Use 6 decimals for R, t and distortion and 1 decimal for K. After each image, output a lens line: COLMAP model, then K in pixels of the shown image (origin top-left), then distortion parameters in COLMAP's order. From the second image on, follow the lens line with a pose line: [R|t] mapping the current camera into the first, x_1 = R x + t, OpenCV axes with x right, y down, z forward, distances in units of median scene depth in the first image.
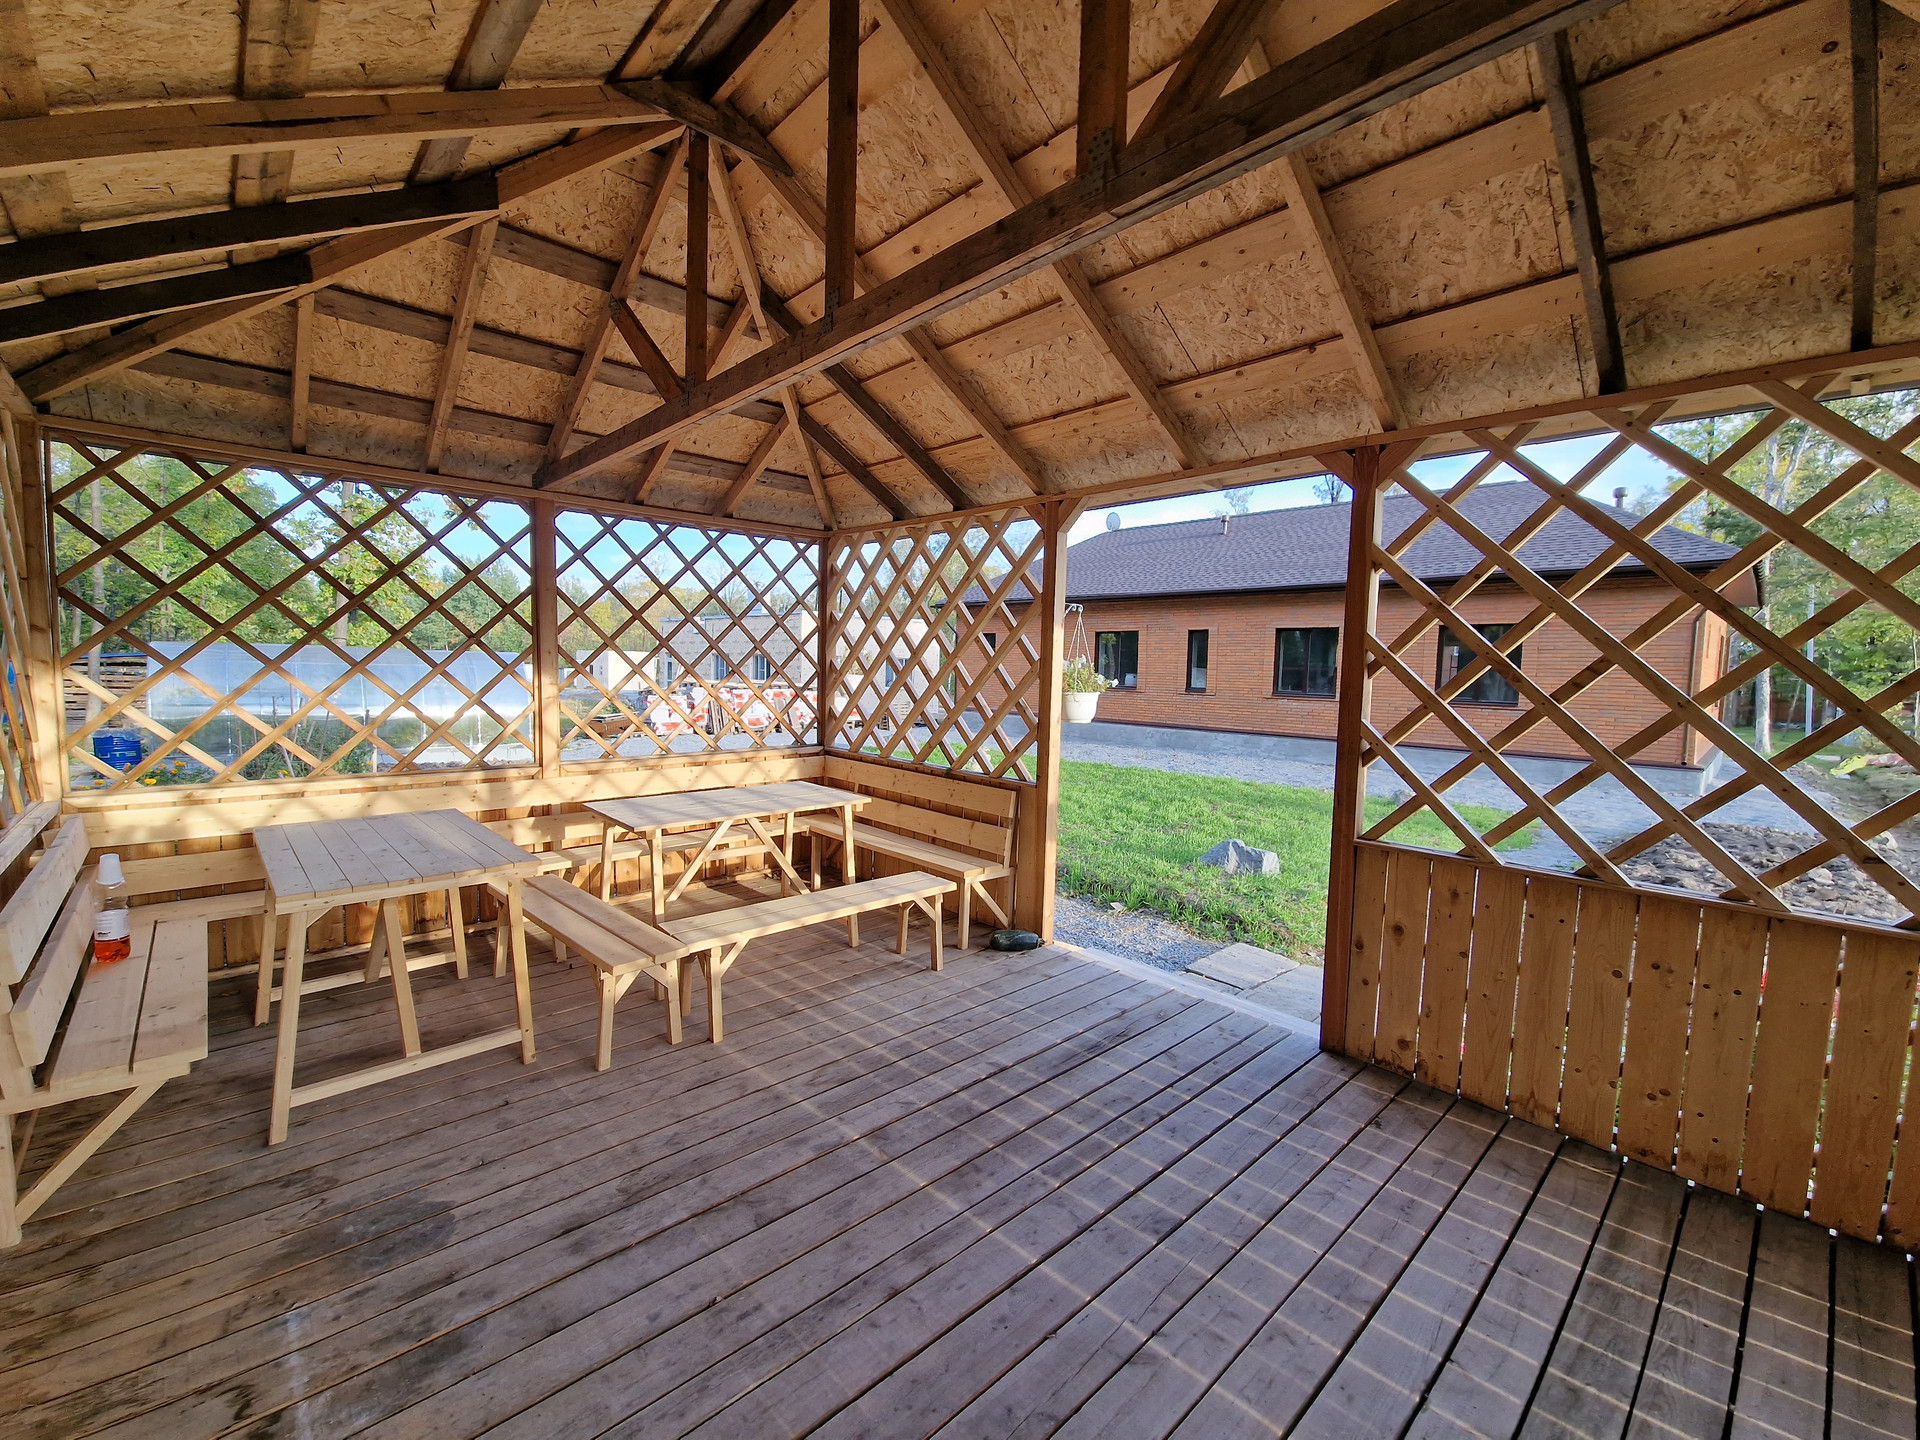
lens RADIAL K [[791.1, 0, 958.6], [0, 791.1, 720.0], [0, 0, 1]] dist [0.007967, -0.006213]
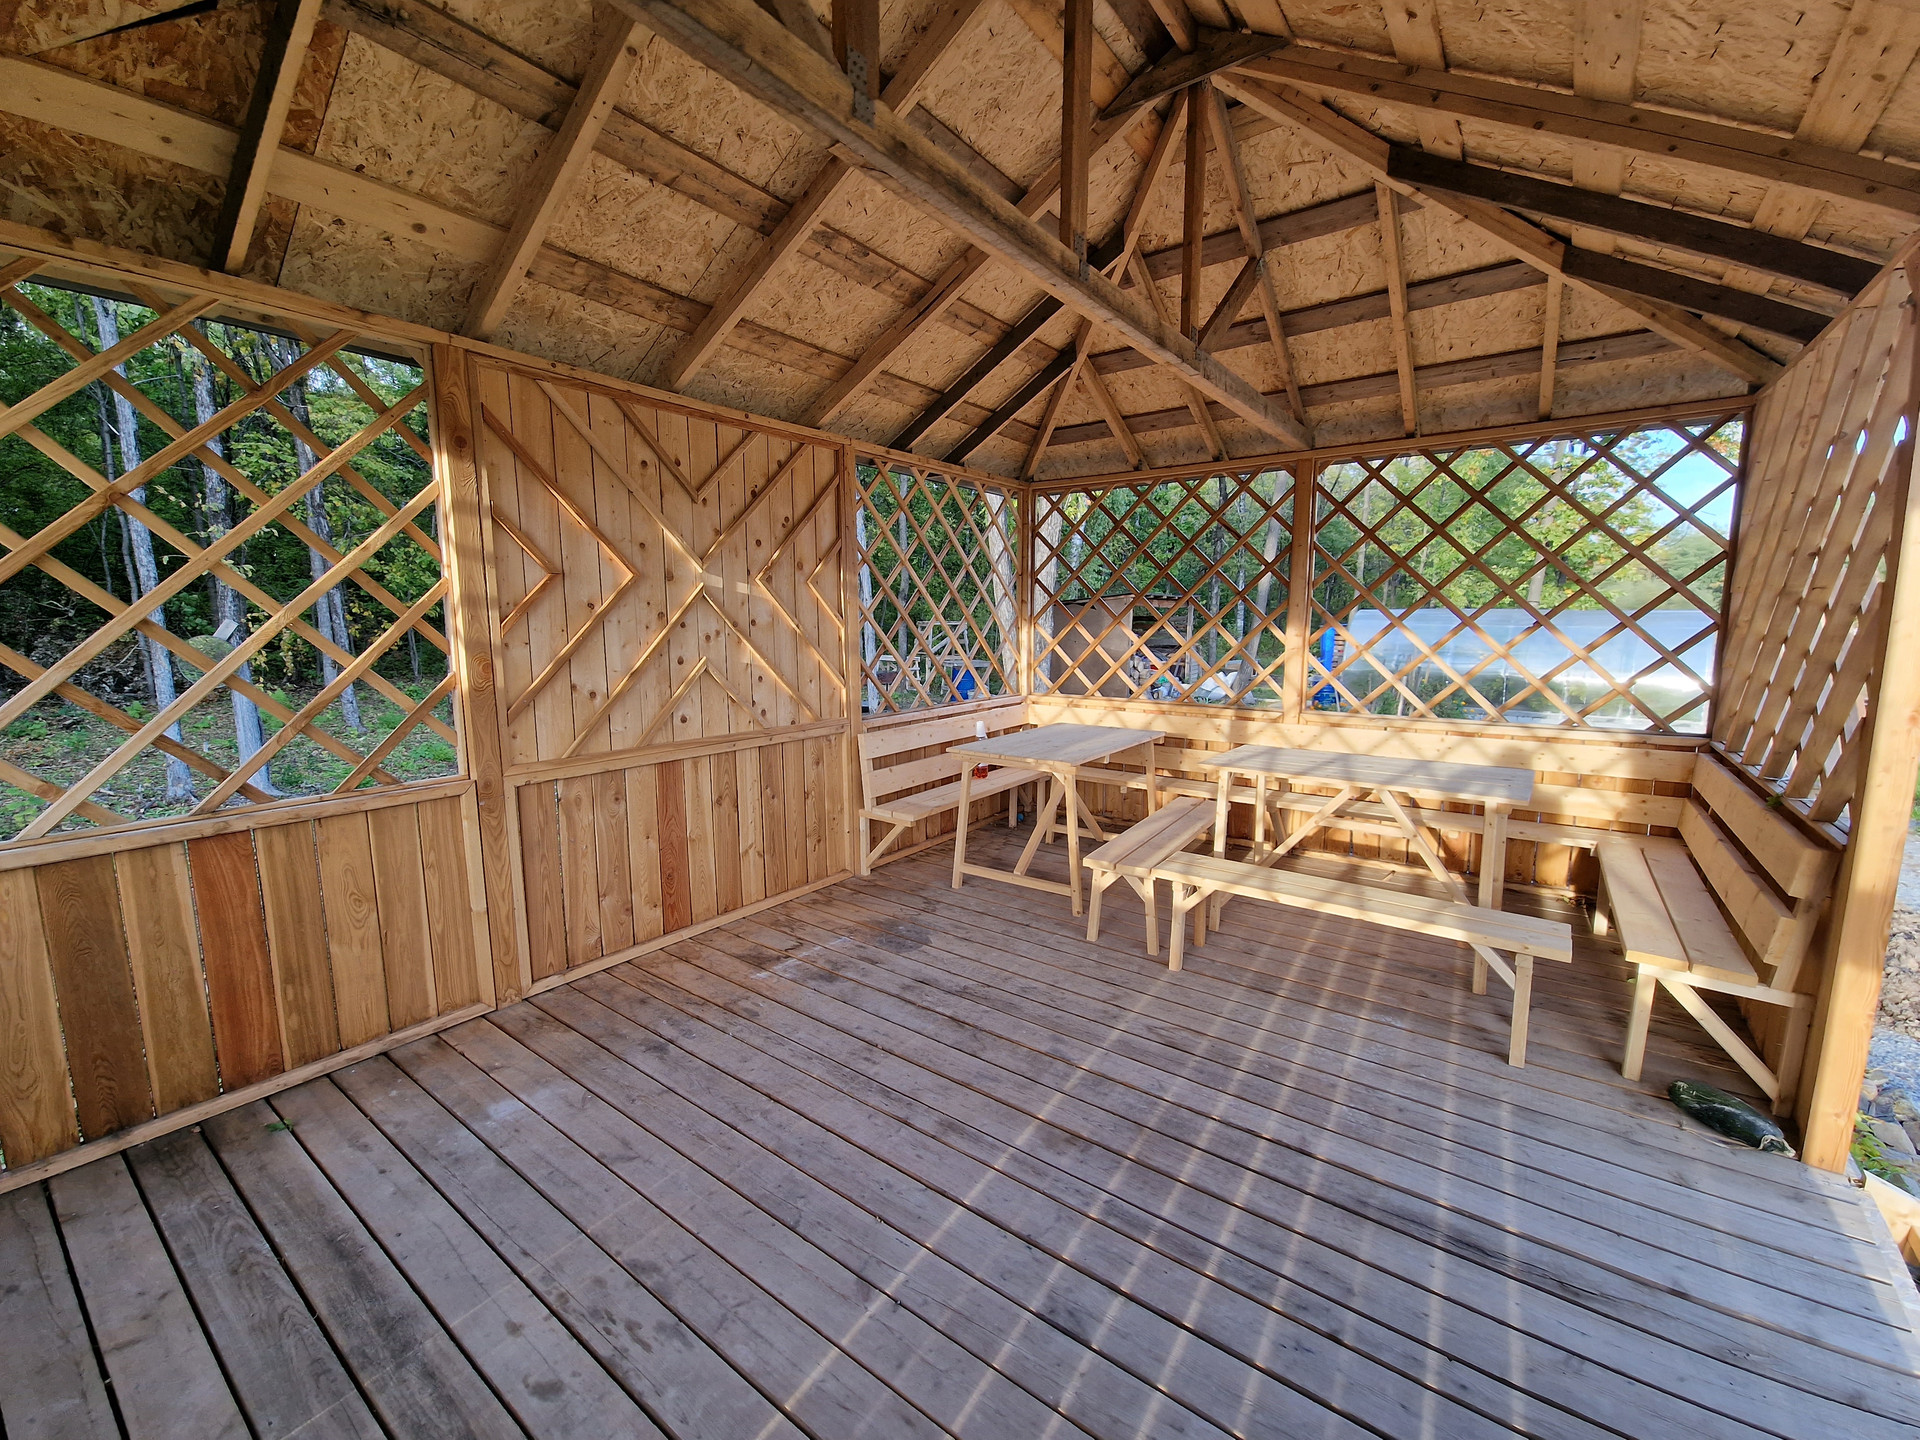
lens RADIAL K [[787.2, 0, 946.6], [0, 787.2, 721.1], [0, 0, 1]] dist [0.003899, -0.000267]
pose [[0.183426, 0.113276, -0.976485, 0.451506], [-0.060876, 0.992741, 0.103727, -0.012742], [0.981147, 0.040419, 0.188990, 0.343590]]
